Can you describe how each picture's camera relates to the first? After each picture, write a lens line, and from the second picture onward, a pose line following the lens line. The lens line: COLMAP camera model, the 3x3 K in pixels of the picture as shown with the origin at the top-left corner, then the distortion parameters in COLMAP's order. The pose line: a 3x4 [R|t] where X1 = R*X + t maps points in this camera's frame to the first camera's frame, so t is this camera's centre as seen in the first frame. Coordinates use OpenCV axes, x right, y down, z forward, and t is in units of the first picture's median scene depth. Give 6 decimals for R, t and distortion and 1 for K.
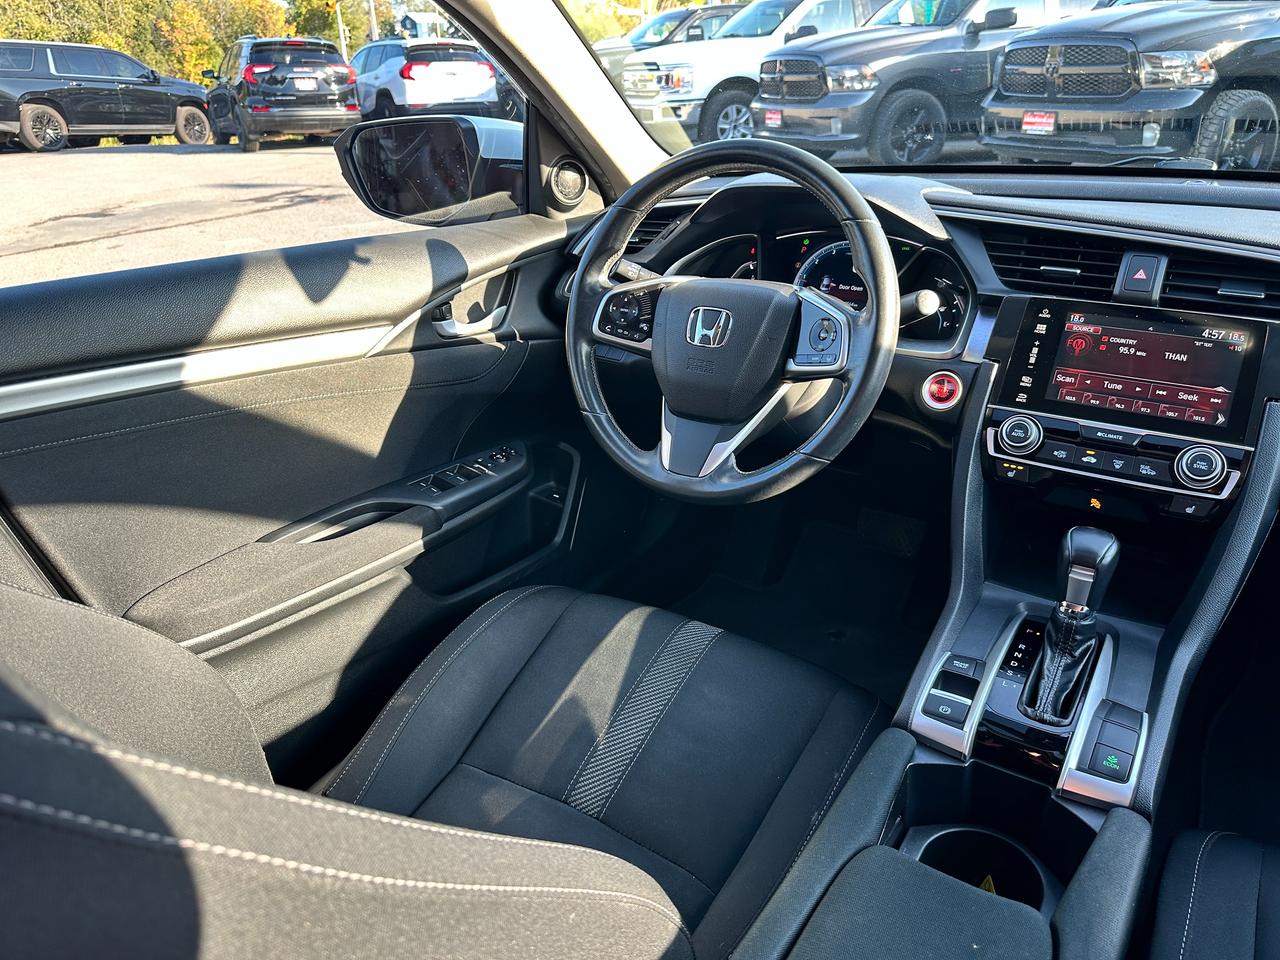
lens RADIAL K [[905.4, 0, 651.3], [0, 905.4, 477.7], [0, 0, 1]] dist [0.034217, -0.046485]
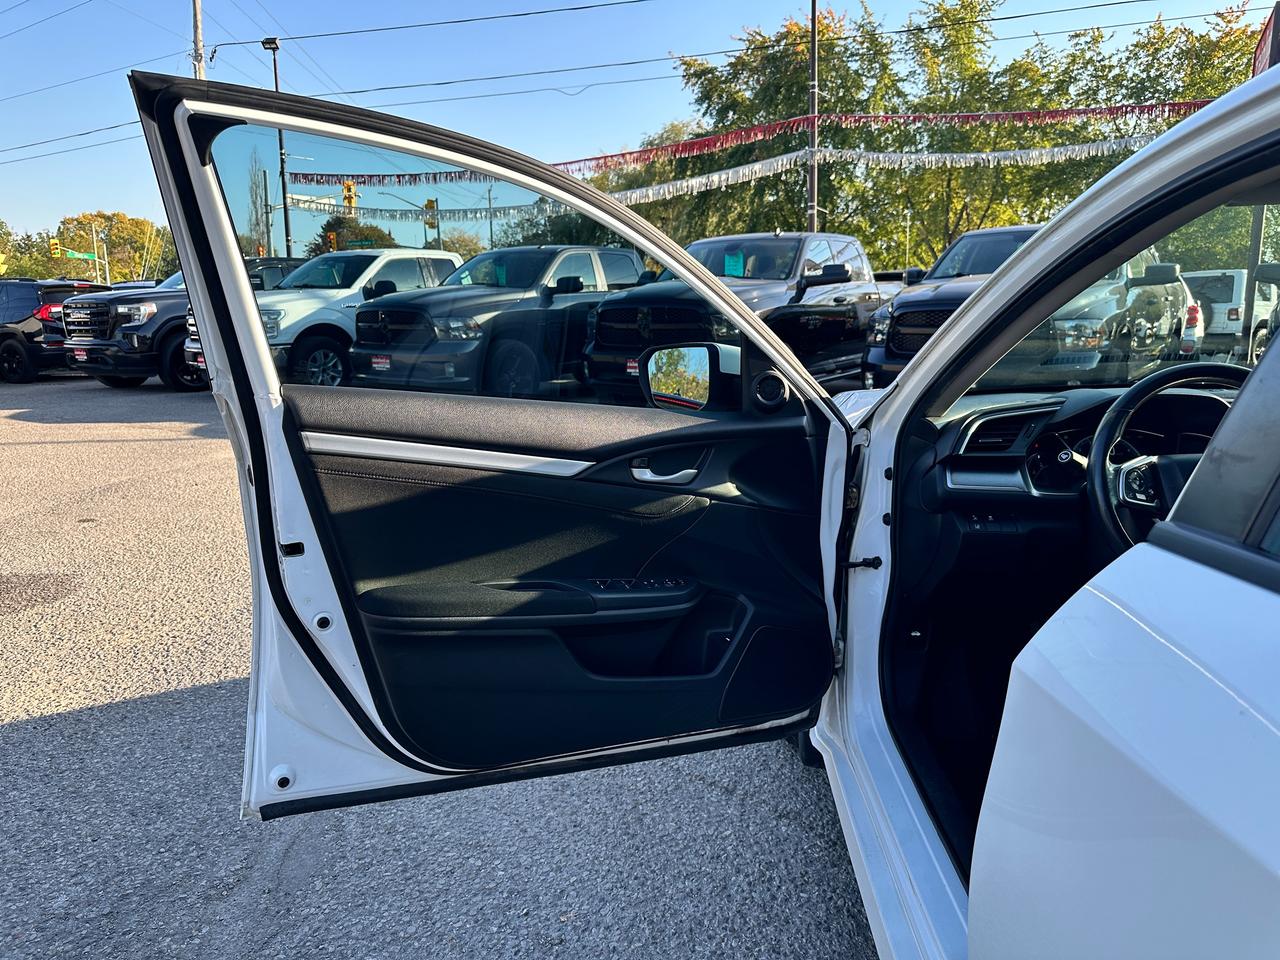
lens RADIAL K [[905.4, 0, 640.7], [0, 905.4, 486.3], [0, 0, 1]] dist [0.034217, -0.046485]
pose [[0.862339, -0.070489, 0.501401, -1.349809], [0.188227, 0.963923, -0.188212, -0.063467], [-0.470045, 0.256680, 0.844496, 0.168037]]
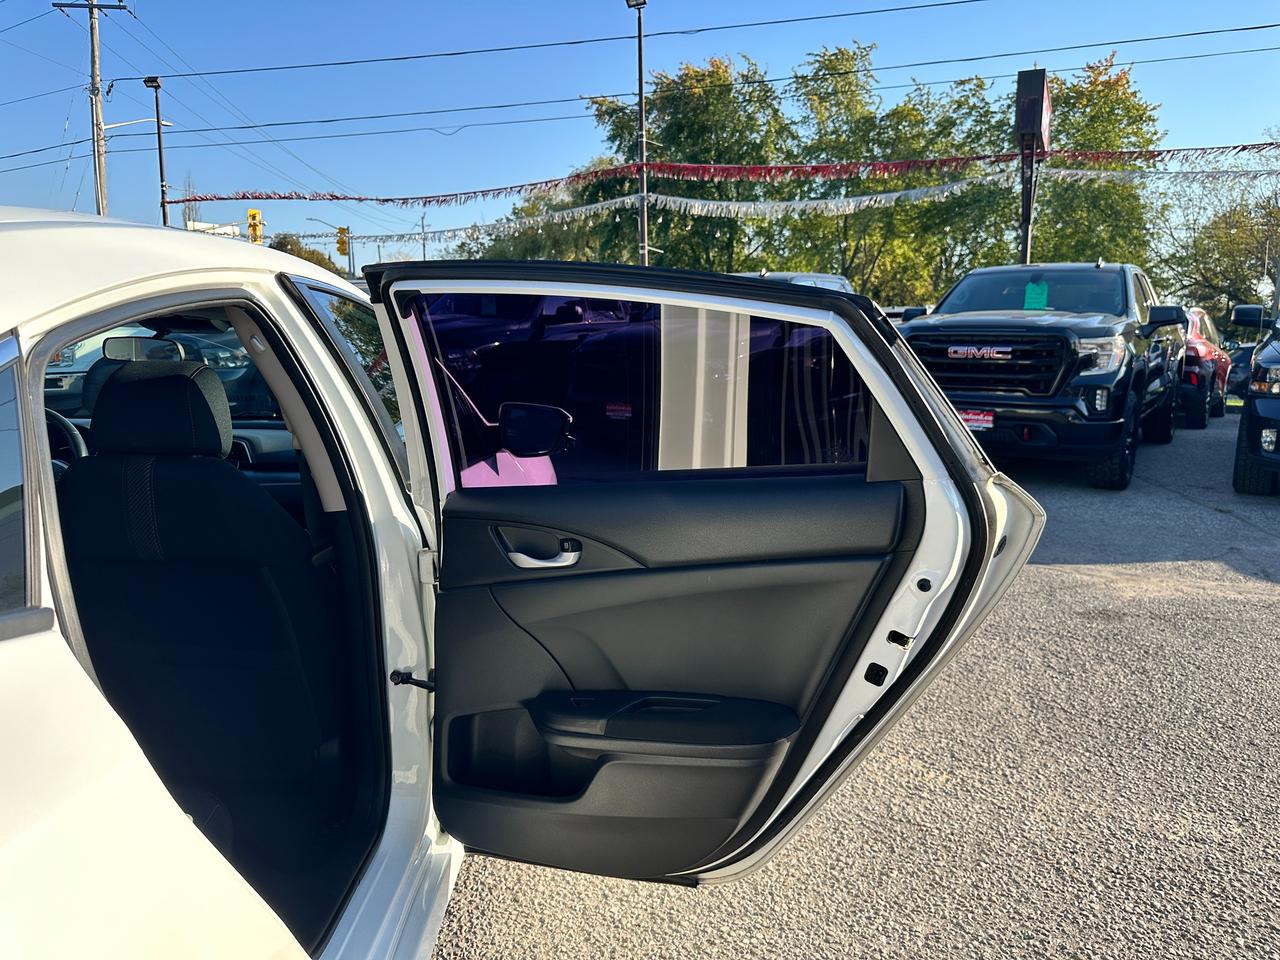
lens RADIAL K [[905.4, 0, 637.5], [0, 905.4, 467.5], [0, 0, 1]] dist [0.034217, -0.046485]
pose [[0.837897, -0.046635, 0.543832, 0.144246], [0.198494, 0.954160, -0.224004, 0.655175], [-0.508457, 0.295640, 0.808745, -1.779865]]
